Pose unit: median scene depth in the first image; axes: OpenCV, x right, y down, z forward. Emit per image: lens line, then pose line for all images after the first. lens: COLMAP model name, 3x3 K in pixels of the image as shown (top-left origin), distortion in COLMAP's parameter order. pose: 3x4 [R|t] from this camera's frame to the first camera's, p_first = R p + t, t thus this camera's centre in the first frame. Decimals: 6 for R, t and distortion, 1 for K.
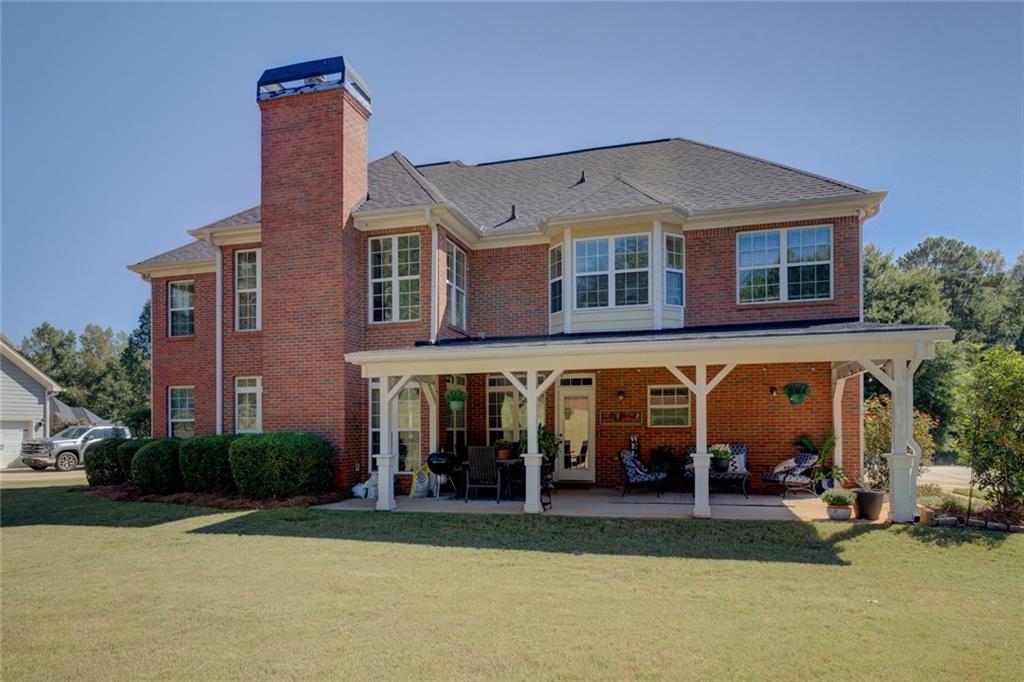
lens RADIAL K [[622.1, 0, 511.2], [0, 622.1, 420.9], [0, 0, 1]] dist [0.004111, 0.000247]
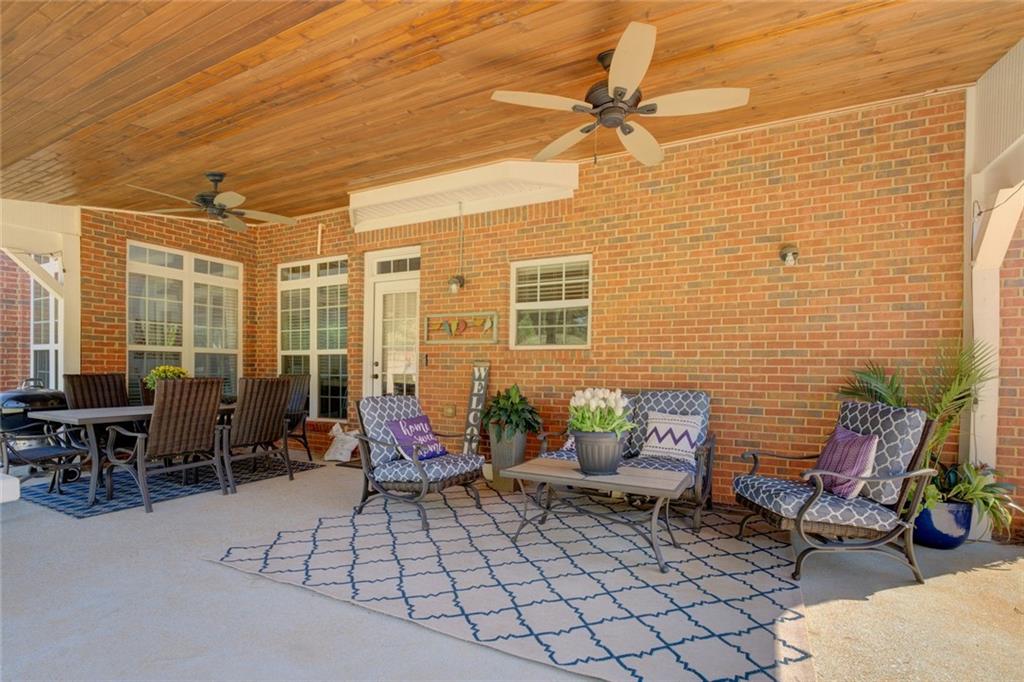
lens RADIAL K [[471.5, 0, 517.1], [0, 471.5, 369.6], [0, 0, 1]] dist [-0.014539, -0.000046]
pose [[0.981054, 0.018453, -0.192855, 0.301545], [-0.015983, 0.999769, 0.014356, 0.021296], [0.193075, -0.011002, 0.981122, 0.654984]]
